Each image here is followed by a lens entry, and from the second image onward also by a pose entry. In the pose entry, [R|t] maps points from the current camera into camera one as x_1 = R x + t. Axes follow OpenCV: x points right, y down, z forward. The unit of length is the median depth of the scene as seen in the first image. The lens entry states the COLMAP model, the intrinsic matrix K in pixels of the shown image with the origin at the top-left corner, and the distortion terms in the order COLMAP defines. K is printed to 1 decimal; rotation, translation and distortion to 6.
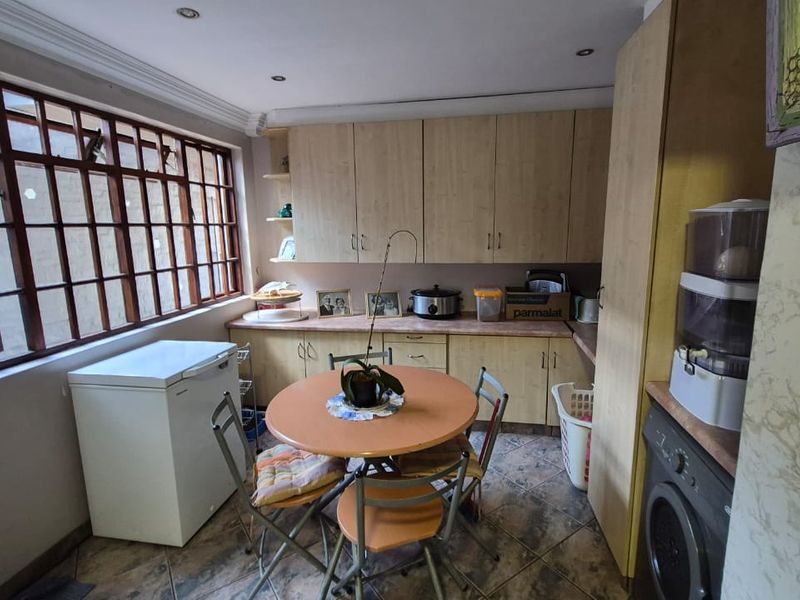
lens RADIAL K [[441.1, 0, 393.9], [0, 441.1, 309.5], [0, 0, 1]] dist [-0.001555, -0.000758]
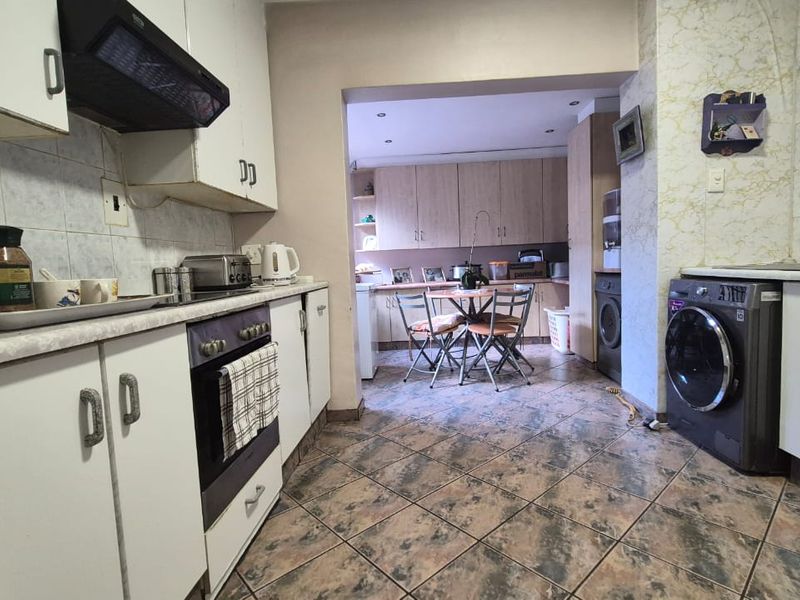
lens RADIAL K [[430.3, 0, 400.0], [0, 430.3, 300.0], [0, 0, 1]] dist [-0.003971, -0.009129]
pose [[0.991836, -0.036634, 0.122142, -0.369348], [0.050035, 0.992834, -0.108524, 0.263575], [-0.117291, 0.113750, 0.986562, -0.557748]]
